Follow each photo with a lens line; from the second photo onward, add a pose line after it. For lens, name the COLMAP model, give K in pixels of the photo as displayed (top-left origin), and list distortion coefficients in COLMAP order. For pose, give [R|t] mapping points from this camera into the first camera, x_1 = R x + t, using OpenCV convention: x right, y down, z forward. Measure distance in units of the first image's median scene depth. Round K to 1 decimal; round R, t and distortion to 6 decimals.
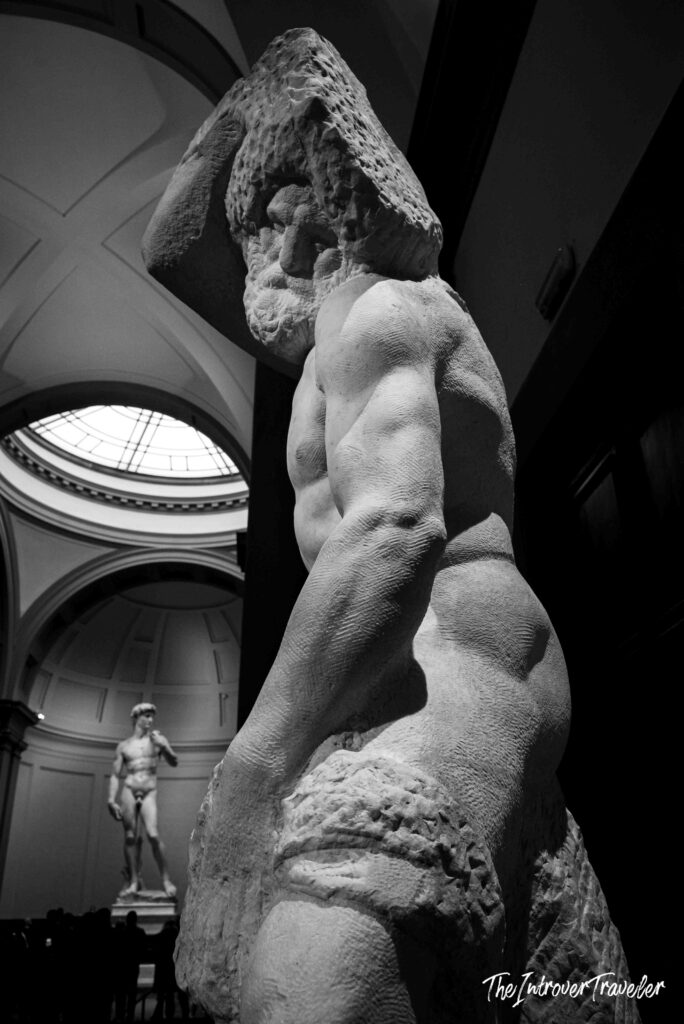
lens RADIAL K [[838.4, 0, 342.0], [0, 838.4, 512.0], [0, 0, 1]] dist [0.002743, -0.011892]
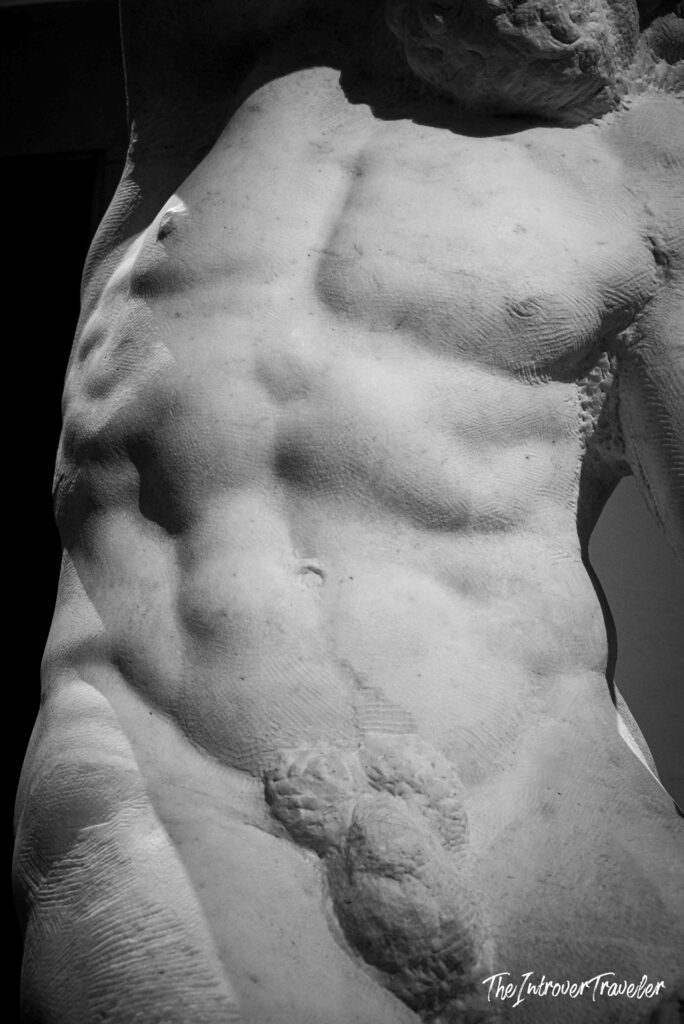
lens RADIAL K [[1575.9, 0, 340.4], [0, 1575.9, 522.8], [0, 0, 1]] dist [-0.004014, 0.000682]
pose [[0.221727, 0.452591, 0.863712, -0.787698], [-0.409888, 0.846964, -0.338591, 0.374334], [-0.884776, -0.278950, 0.373306, 0.767761]]
